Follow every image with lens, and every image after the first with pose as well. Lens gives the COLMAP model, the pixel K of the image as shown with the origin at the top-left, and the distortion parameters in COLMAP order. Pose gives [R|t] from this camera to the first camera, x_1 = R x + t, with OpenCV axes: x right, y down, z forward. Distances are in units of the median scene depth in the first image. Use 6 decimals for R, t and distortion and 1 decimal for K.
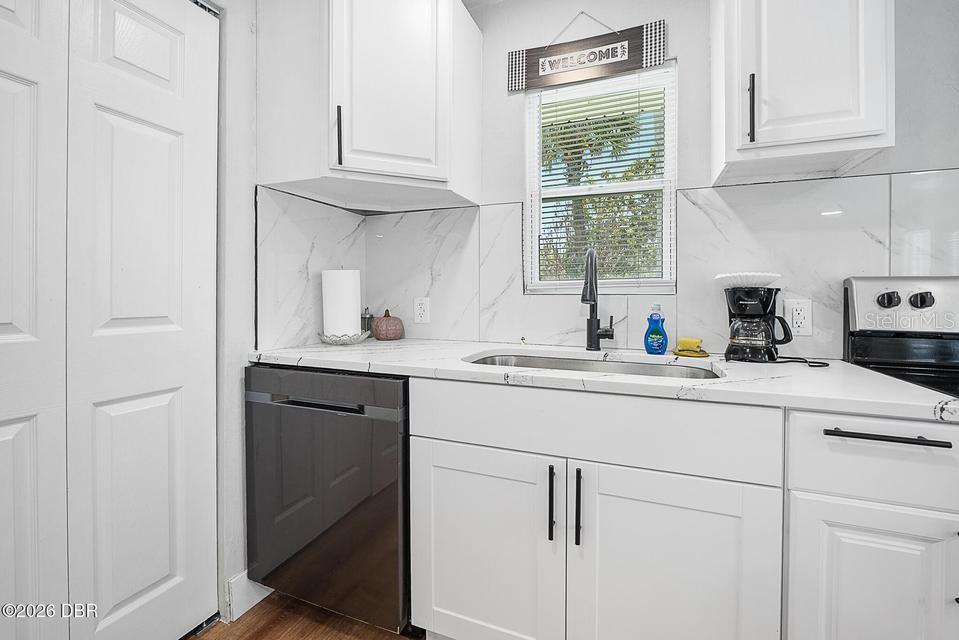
lens RADIAL K [[365.8, 0, 500.6], [0, 365.8, 296.0], [0, 0, 1]] dist [-0.023861, -0.000029]
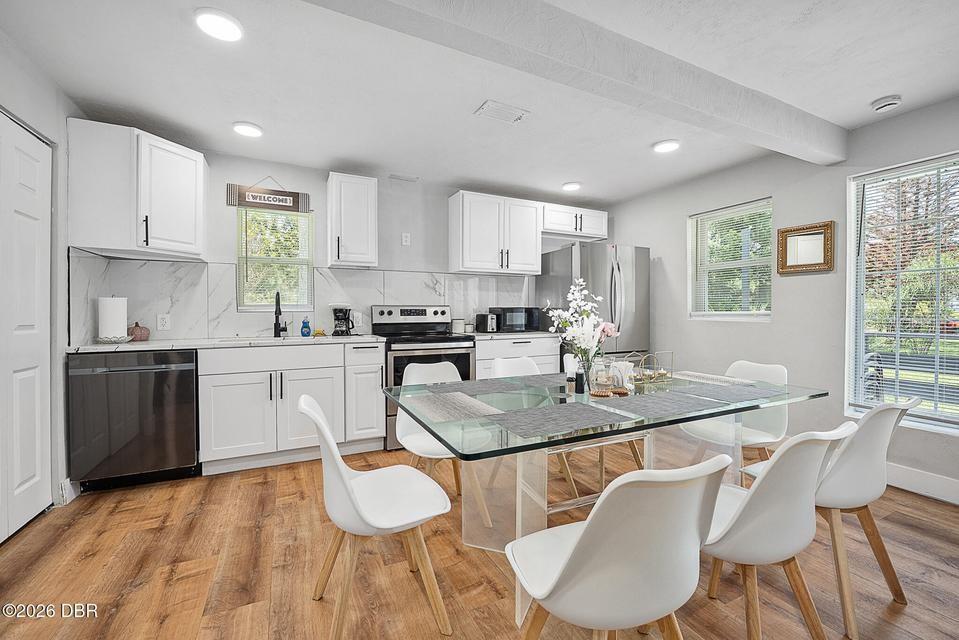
lens RADIAL K [[394.2, 0, 464.8], [0, 394.2, 312.0], [0, 0, 1]] dist [-0.000869, -0.000116]
pose [[0.690926, -0.004167, 0.722914, -0.687870], [0.014122, 0.999870, -0.007734, 0.031379], [-0.722788, 0.015553, 0.690895, -1.471037]]
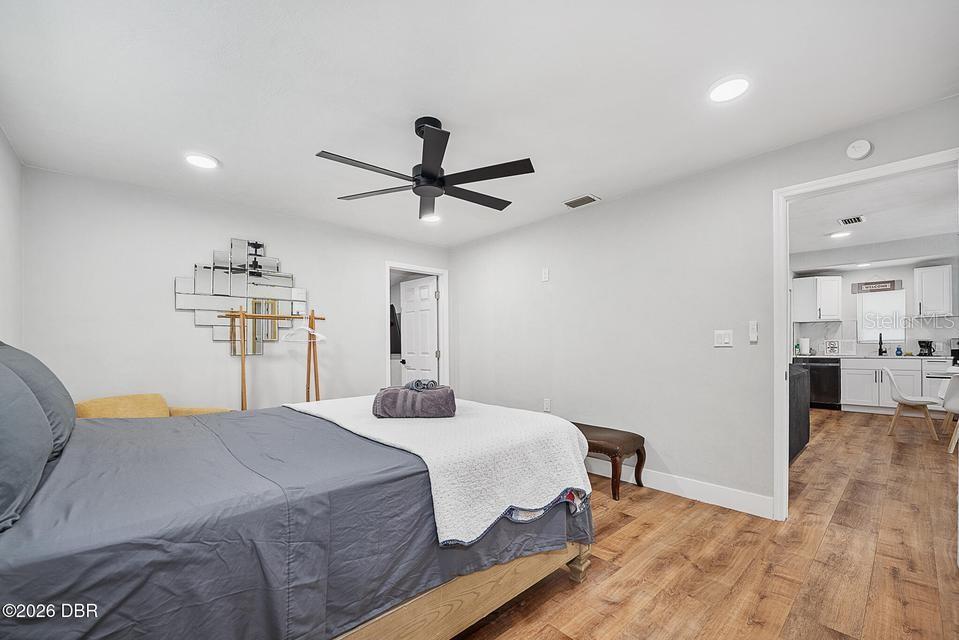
lens RADIAL K [[386.5, 0, 518.7], [0, 386.5, 349.2], [0, 0, 1]] dist [-0.001719, -0.000236]
pose [[0.917169, -0.003144, -0.398485, -1.917439], [-0.000875, 0.999951, -0.009902, 0.121626], [0.398497, 0.009431, 0.917121, -5.067883]]
